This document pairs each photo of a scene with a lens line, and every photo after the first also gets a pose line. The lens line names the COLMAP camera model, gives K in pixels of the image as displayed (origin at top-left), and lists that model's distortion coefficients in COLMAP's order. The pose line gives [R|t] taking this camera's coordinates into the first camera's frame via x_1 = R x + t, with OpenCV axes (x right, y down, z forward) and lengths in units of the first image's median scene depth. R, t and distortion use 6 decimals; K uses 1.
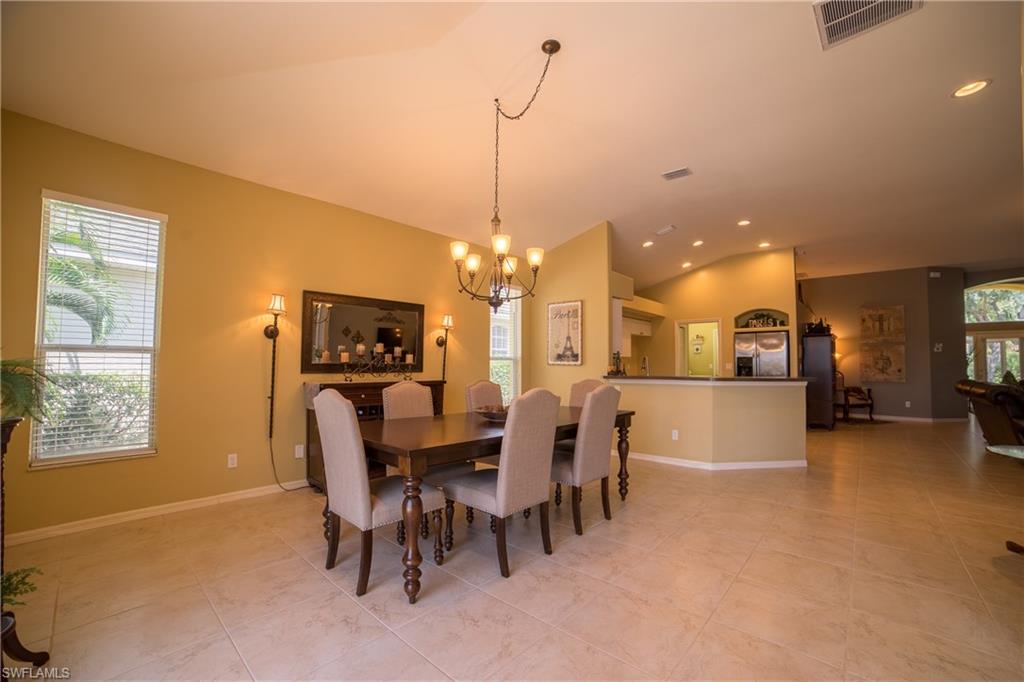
lens RADIAL K [[412.3, 0, 526.9], [0, 412.3, 348.4], [0, 0, 1]] dist [-0.070676, 0.020499]
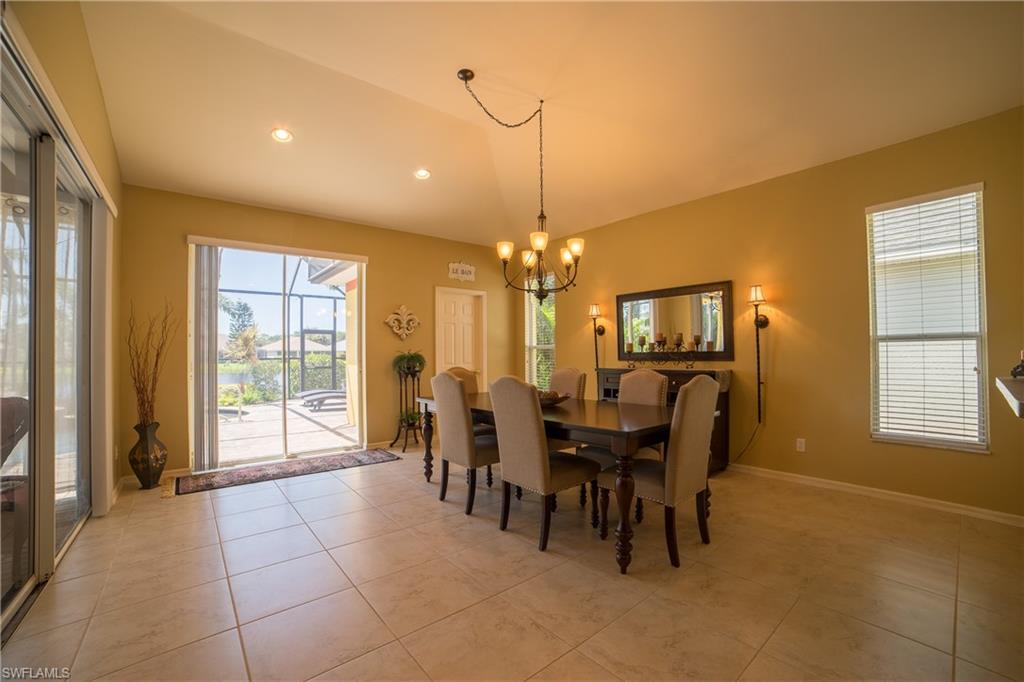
lens RADIAL K [[412.3, 0, 526.9], [0, 412.3, 348.4], [0, 0, 1]] dist [-0.070676, 0.020499]
pose [[-0.128814, -0.016549, -0.991531, 0.611752], [0.048494, 0.998559, -0.022966, 0.030976], [0.990482, -0.051042, -0.127826, 0.677662]]
